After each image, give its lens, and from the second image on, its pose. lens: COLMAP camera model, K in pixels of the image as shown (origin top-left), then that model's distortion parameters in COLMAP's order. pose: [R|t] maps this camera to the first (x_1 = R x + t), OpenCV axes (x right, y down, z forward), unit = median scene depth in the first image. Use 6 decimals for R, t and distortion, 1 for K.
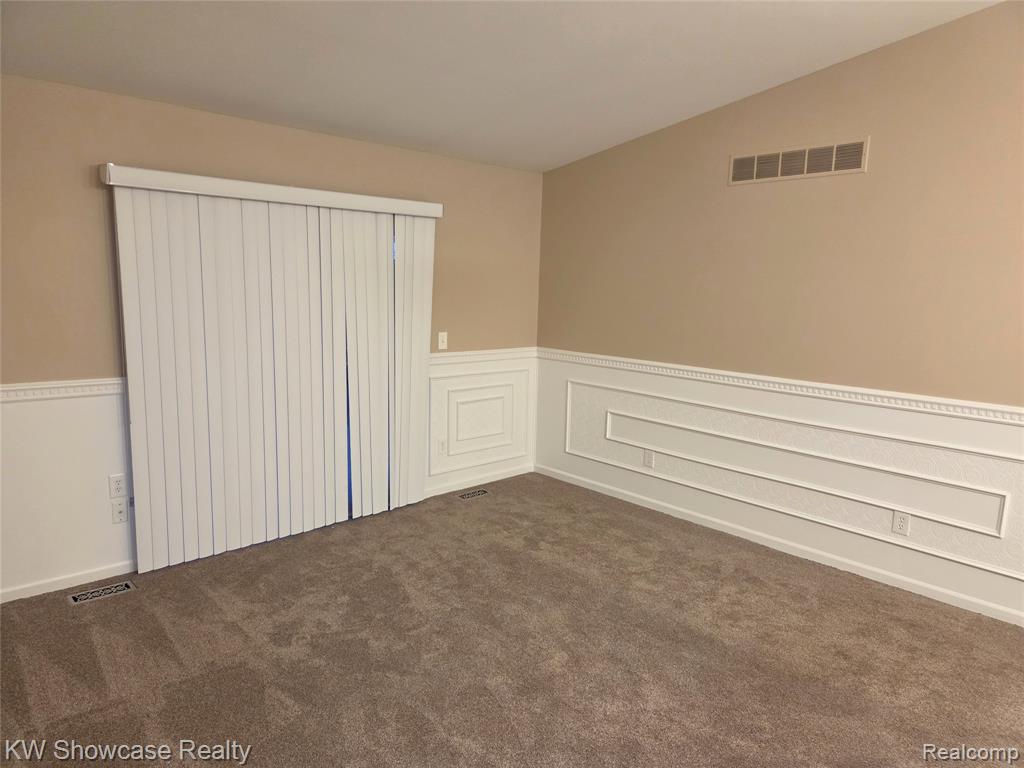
lens RADIAL K [[684.0, 0, 513.3], [0, 684.0, 390.3], [0, 0, 1]] dist [0.080000, -0.057438]
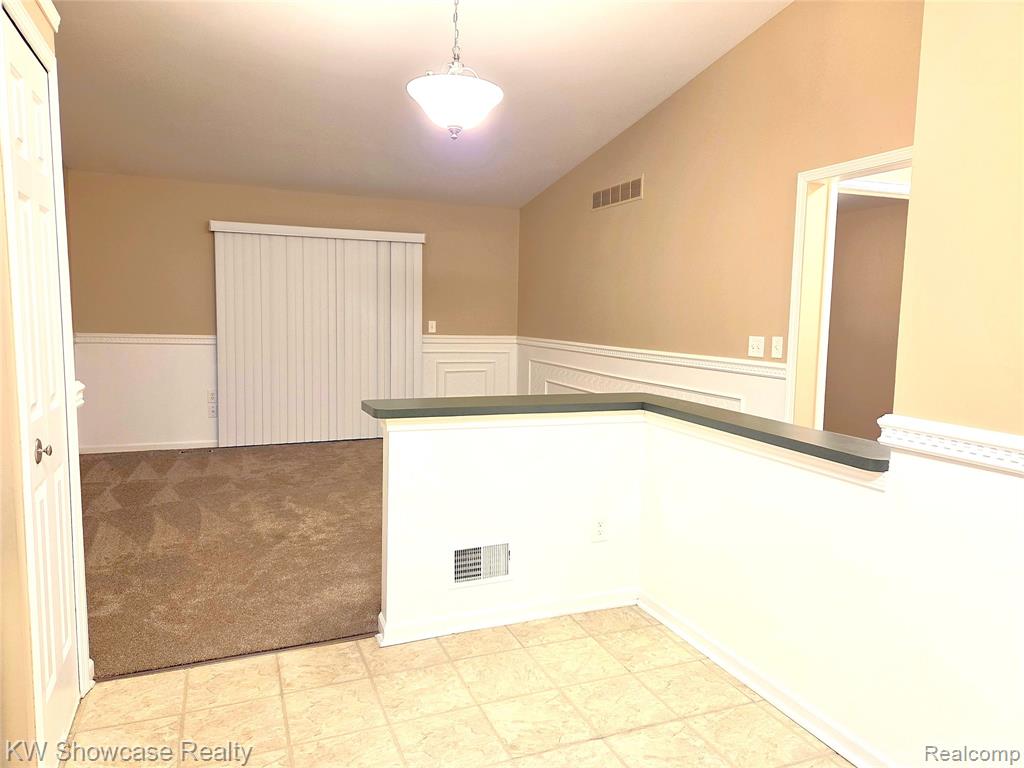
lens RADIAL K [[684.0, 0, 506.3], [0, 684.0, 379.4], [0, 0, 1]] dist [0.080000, -0.057438]
pose [[0.936301, 0.027505, -0.350120, 0.644252], [-0.050921, 0.997026, -0.057850, 0.133369], [0.347488, 0.071994, 0.934917, -0.340857]]
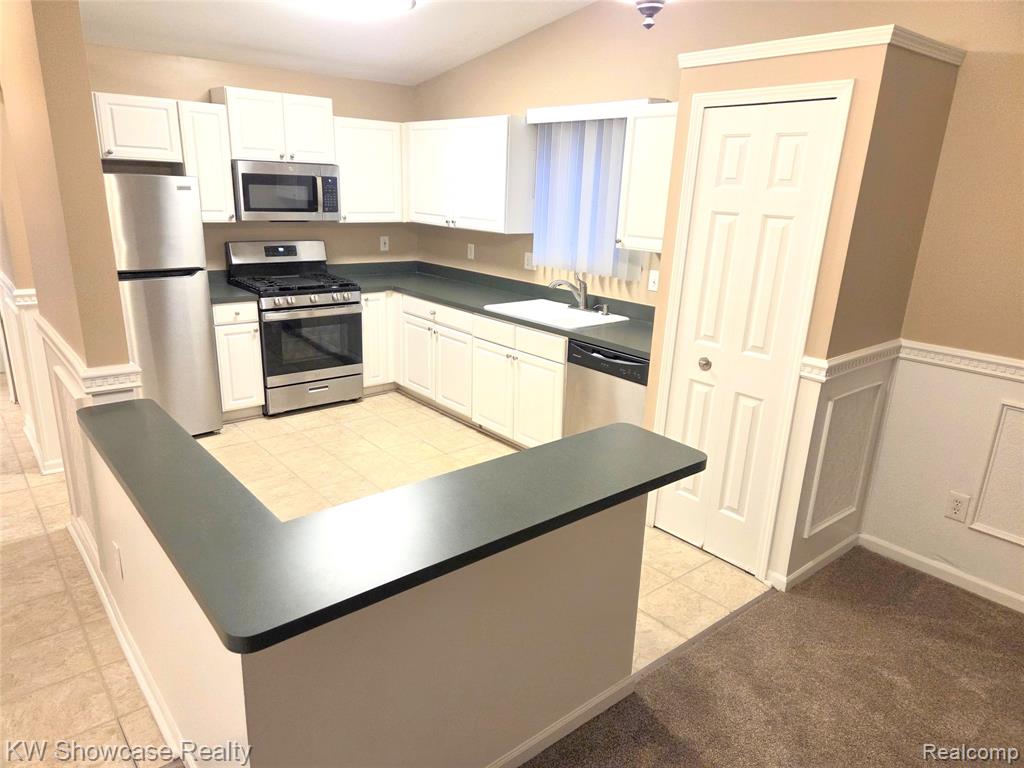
lens RADIAL K [[684.0, 0, 507.3], [0, 684.0, 387.3], [0, 0, 1]] dist [0.080000, -0.057438]
pose [[-0.997160, -0.067271, 0.033868, 0.401808], [-0.045697, 0.897845, 0.437934, -0.120306], [-0.059868, 0.435143, -0.898369, 0.655963]]
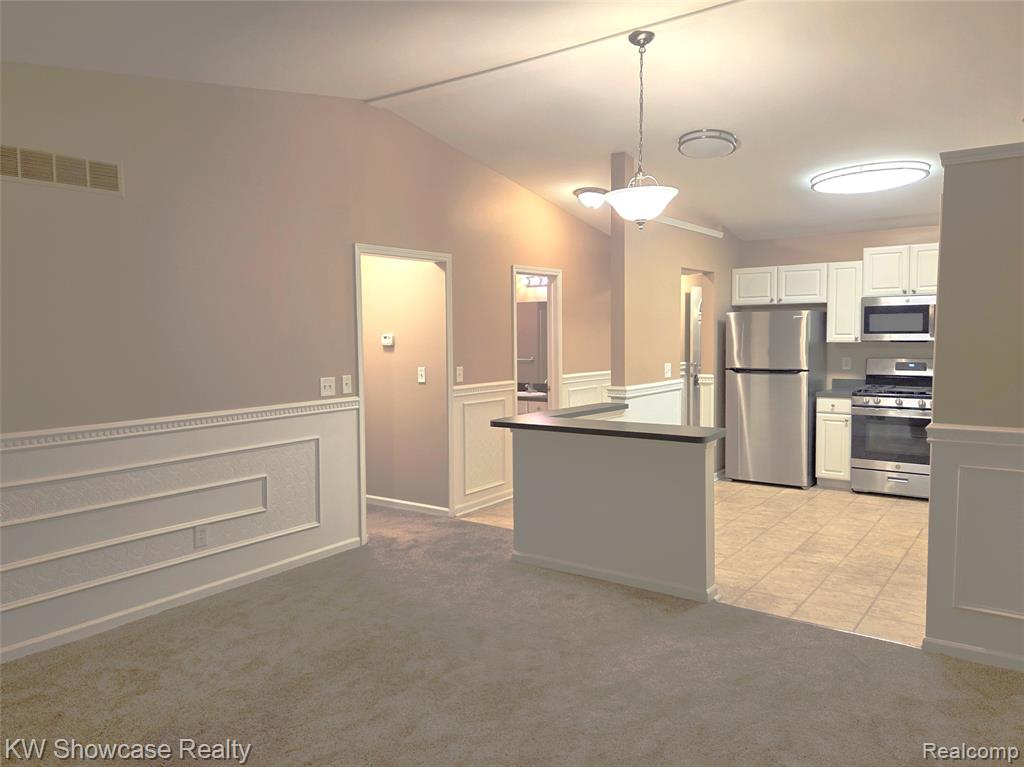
lens RADIAL K [[769.5, 0, 495.3], [0, 769.5, 375.2], [0, 0, 1]] dist [0.036338, 0.001209]
pose [[-0.194548, -0.079167, 0.977693, -0.570768], [0.161015, 0.980640, 0.111446, -0.092879], [-0.967587, 0.179104, -0.178035, 0.633814]]
